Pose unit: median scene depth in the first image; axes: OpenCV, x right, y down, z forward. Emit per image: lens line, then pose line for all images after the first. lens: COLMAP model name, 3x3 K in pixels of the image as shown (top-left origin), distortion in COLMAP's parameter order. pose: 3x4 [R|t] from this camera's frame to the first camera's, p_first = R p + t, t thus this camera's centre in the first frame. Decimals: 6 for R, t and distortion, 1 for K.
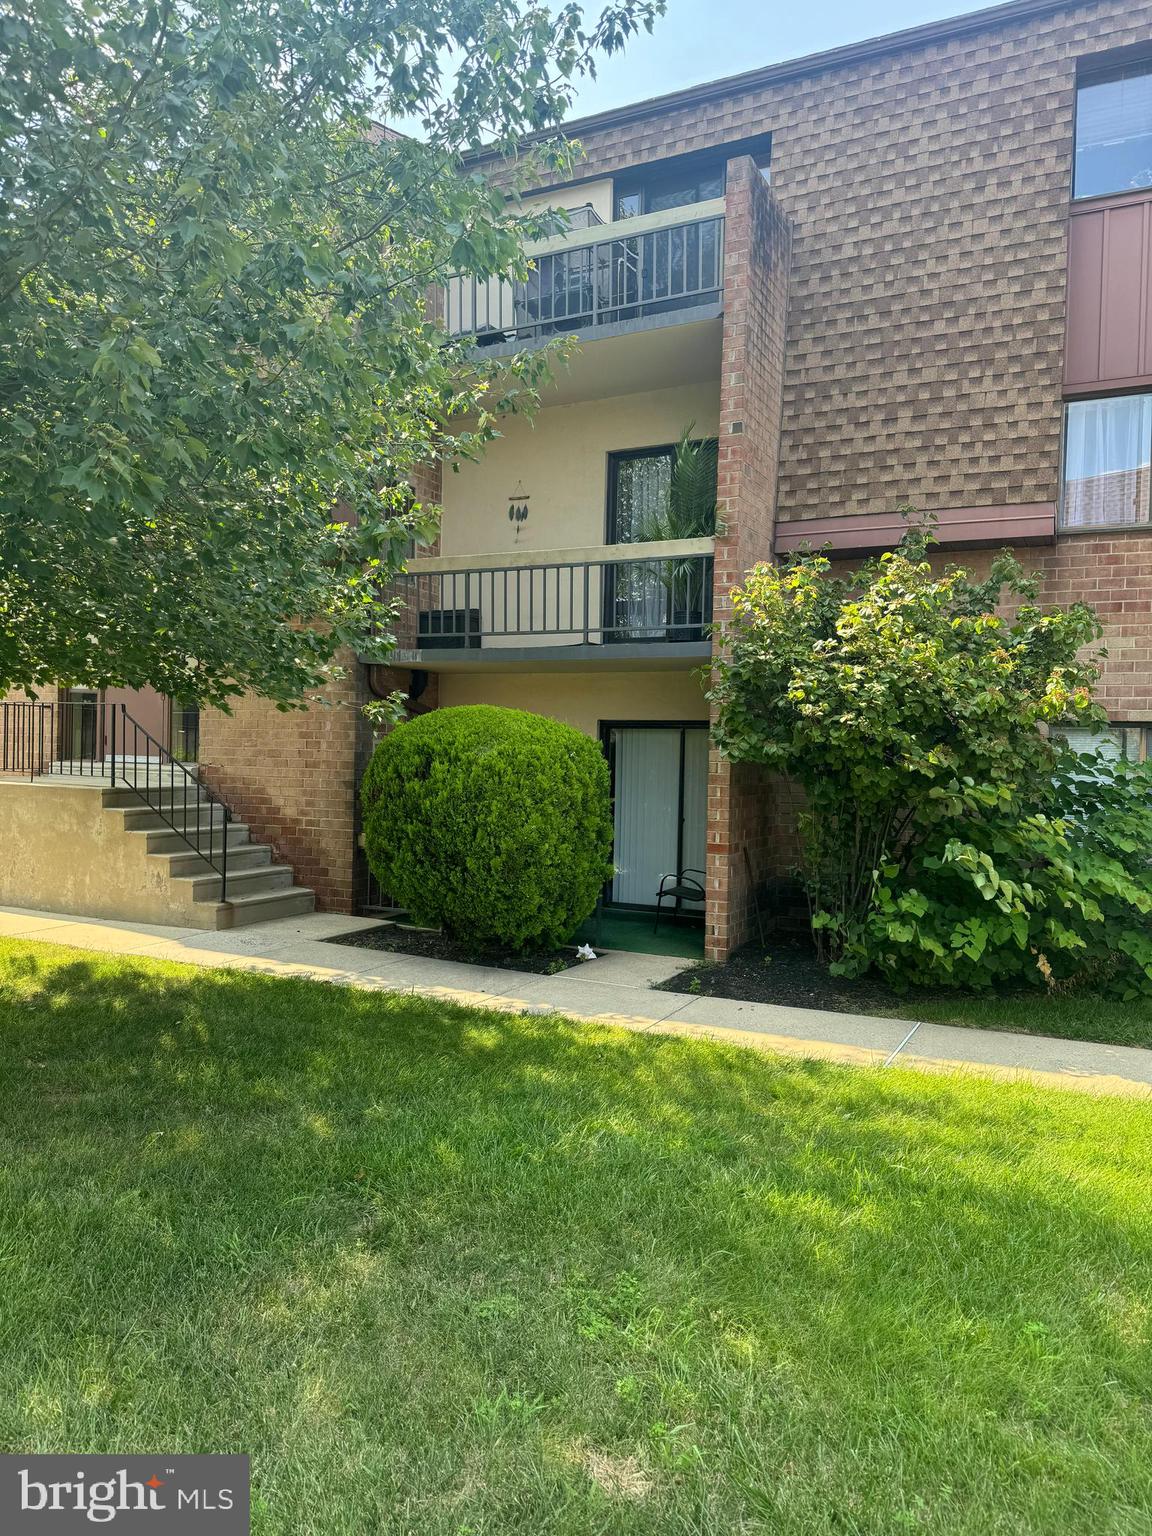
lens RADIAL K [[1061.7, 0, 576.8], [0, 1061.7, 774.5], [0, 0, 1]] dist [0.166580, -0.374243]
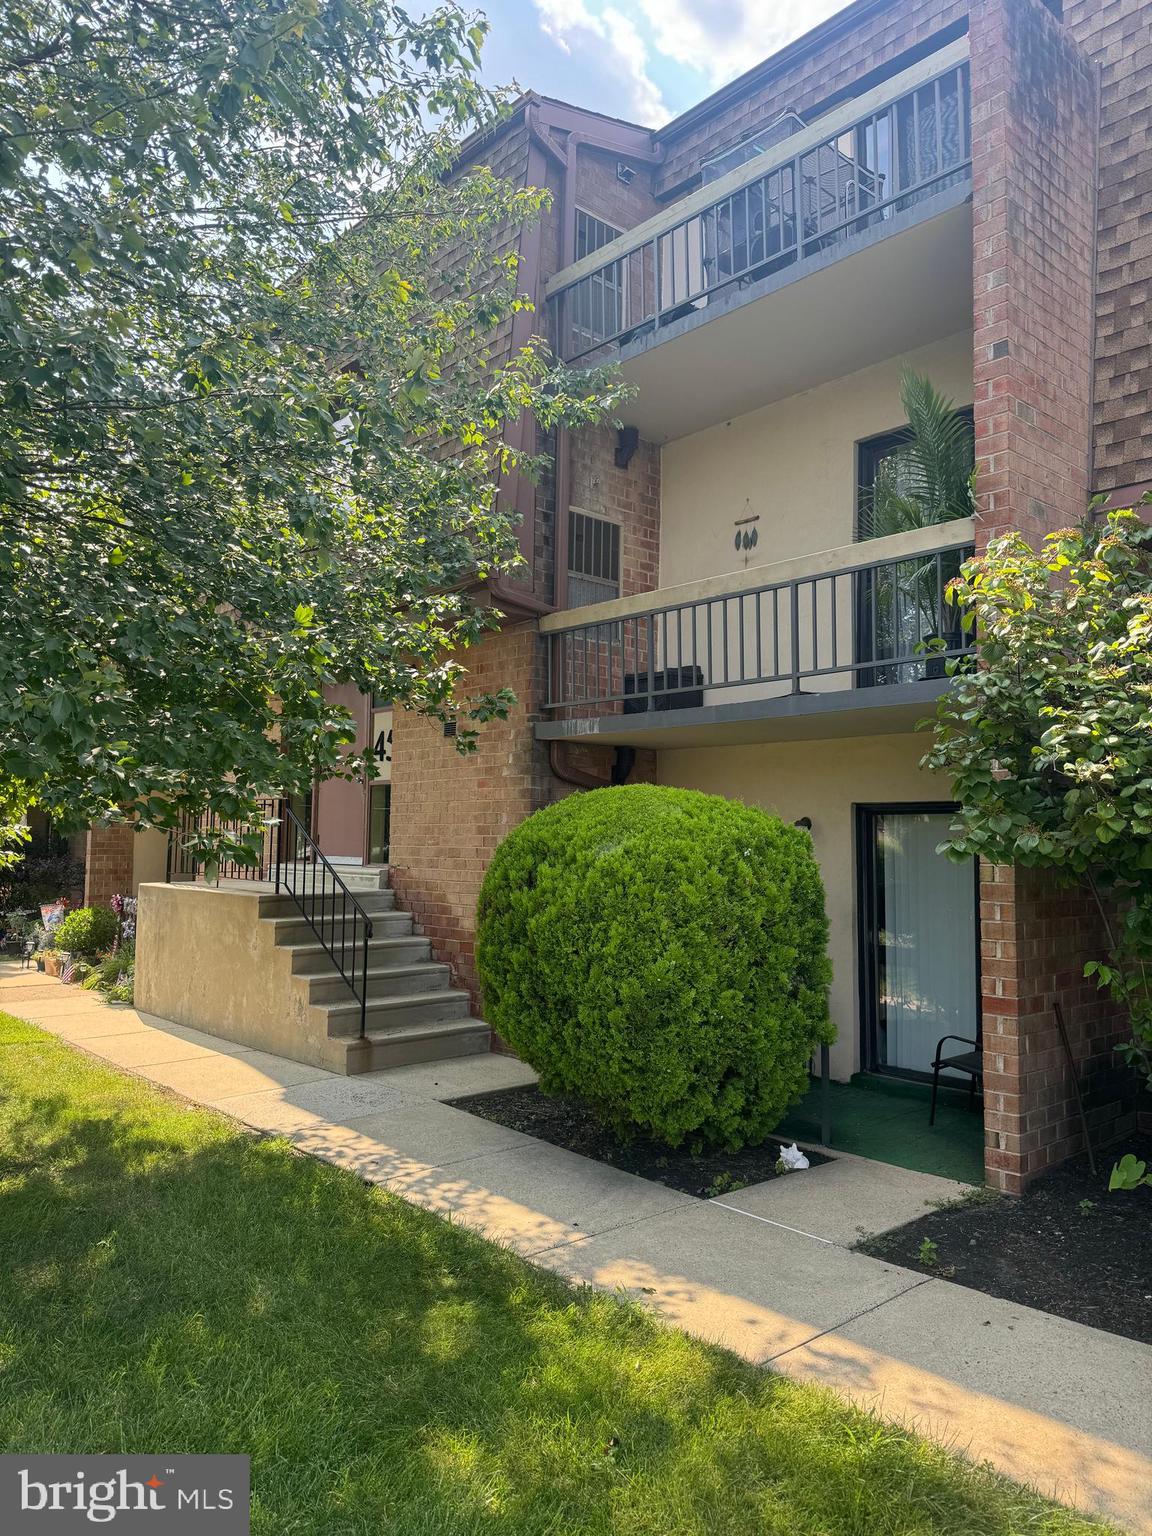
lens RADIAL K [[1081.1, 0, 571.2], [0, 1081.1, 763.7], [0, 0, 1]] dist [0.111982, -0.165819]
pose [[0.931991, -0.035363, -0.360753, 0.127091], [-0.000224, 0.995174, -0.098130, -0.006801], [0.362482, 0.091537, 0.927485, 0.287074]]
